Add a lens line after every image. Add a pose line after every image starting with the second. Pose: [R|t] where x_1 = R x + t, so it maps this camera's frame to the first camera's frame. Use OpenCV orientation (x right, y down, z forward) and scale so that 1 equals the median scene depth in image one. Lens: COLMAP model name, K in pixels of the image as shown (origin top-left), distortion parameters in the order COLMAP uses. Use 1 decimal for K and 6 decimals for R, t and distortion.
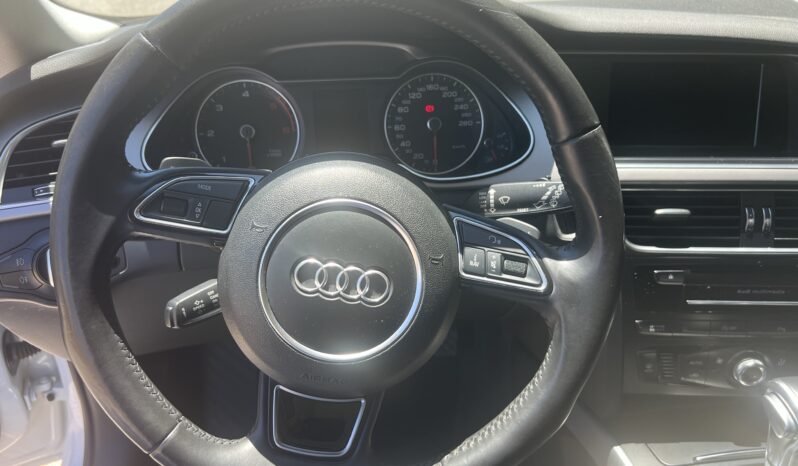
lens RADIAL K [[575.8, 0, 399.2], [0, 575.8, 214.0], [0, 0, 1]] dist [-0.023695, 0.001608]
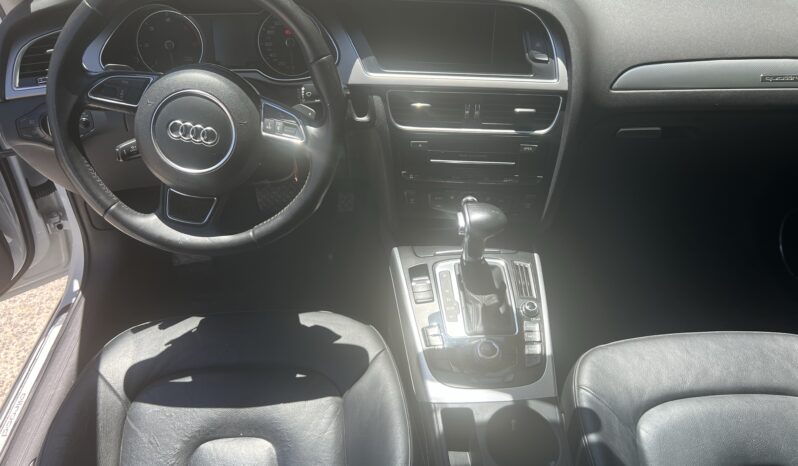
lens RADIAL K [[575.8, 0, 399.2], [0, 575.8, 214.0], [0, 0, 1]] dist [-0.023695, 0.001608]
pose [[0.999267, 0.037059, -0.009631, 0.563046], [-0.034689, 0.982673, 0.182072, 0.006808], [0.016212, -0.181604, 0.983238, -0.868249]]
